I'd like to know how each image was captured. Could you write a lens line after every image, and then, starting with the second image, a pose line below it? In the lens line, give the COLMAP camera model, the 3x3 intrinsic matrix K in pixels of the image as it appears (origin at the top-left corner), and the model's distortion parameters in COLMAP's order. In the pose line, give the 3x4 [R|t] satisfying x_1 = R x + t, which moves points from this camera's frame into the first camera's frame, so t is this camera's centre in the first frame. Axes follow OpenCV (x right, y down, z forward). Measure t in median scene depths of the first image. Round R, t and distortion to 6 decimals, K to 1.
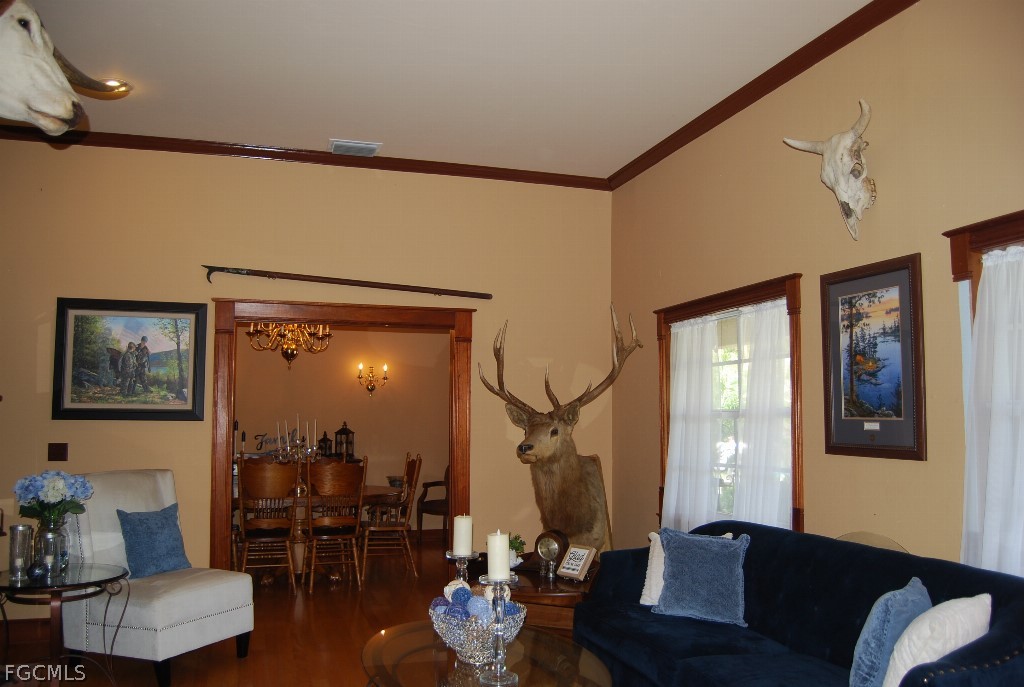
lens RADIAL K [[812.8, 0, 517.3], [0, 812.8, 351.5], [0, 0, 1]] dist [-0.093960, 0.032739]
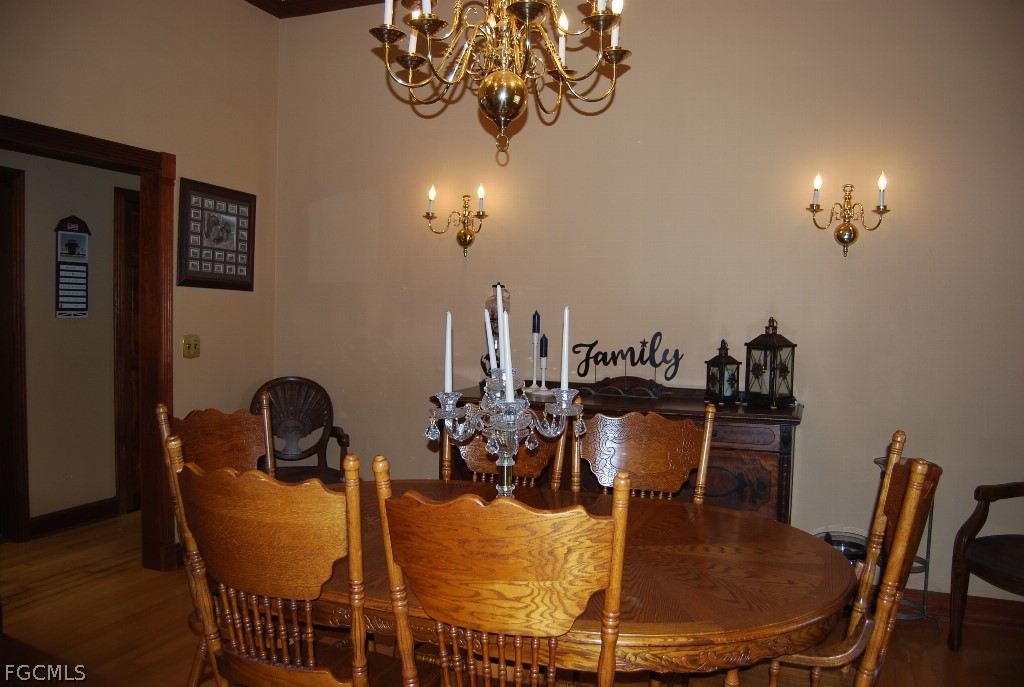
lens RADIAL K [[812.8, 0, 516.6], [0, 812.8, 351.6], [0, 0, 1]] dist [-0.093960, 0.032739]
pose [[0.774406, 0.044536, -0.631119, -0.098455], [0.035818, 0.992833, 0.114012, 0.094032], [0.631674, -0.110897, 0.767261, 1.077874]]
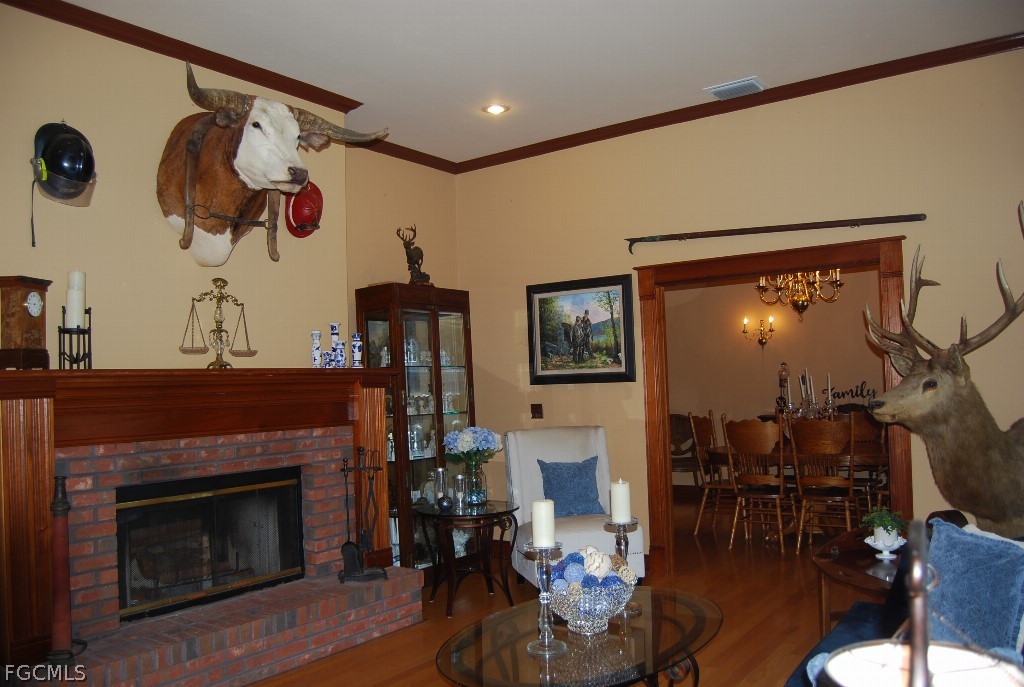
lens RADIAL K [[812.8, 0, 514.2], [0, 812.8, 349.1], [0, 0, 1]] dist [-0.093960, 0.032739]
pose [[0.591703, -0.055171, -0.804266, 0.410400], [0.102690, 0.994687, 0.007316, 0.018083], [0.799589, -0.086919, 0.594224, 0.224319]]
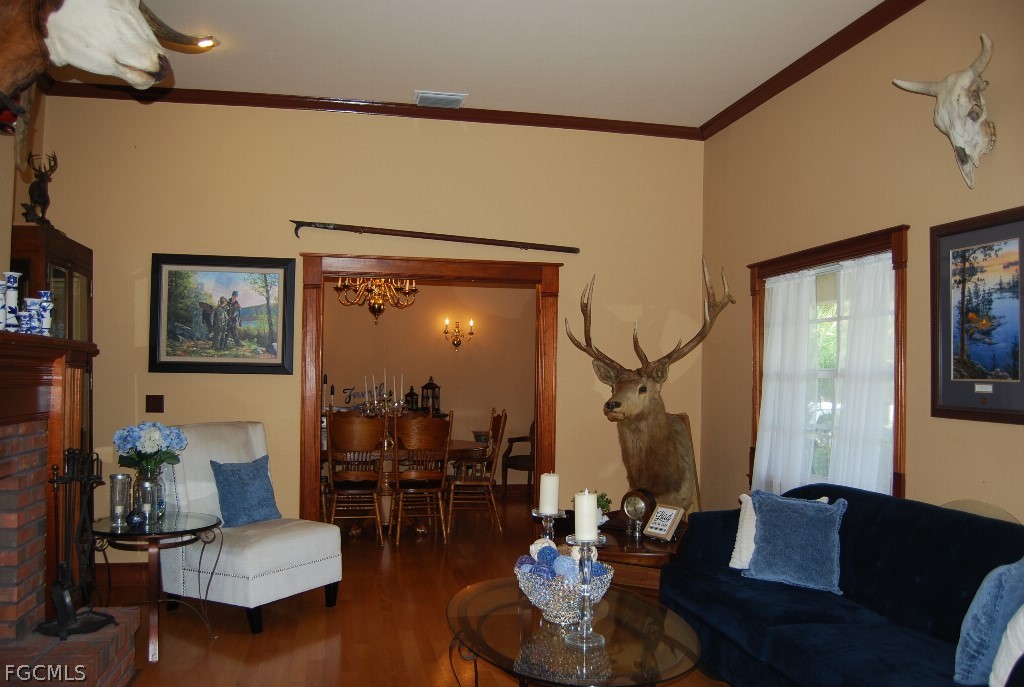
lens RADIAL K [[812.8, 0, 516.6], [0, 812.8, 349.7], [0, 0, 1]] dist [-0.093960, 0.032739]
pose [[0.994469, 0.008484, -0.104683, -0.003405], [-0.003032, 0.998636, 0.052128, 0.001085], [0.104983, -0.051522, 0.993138, 0.017419]]
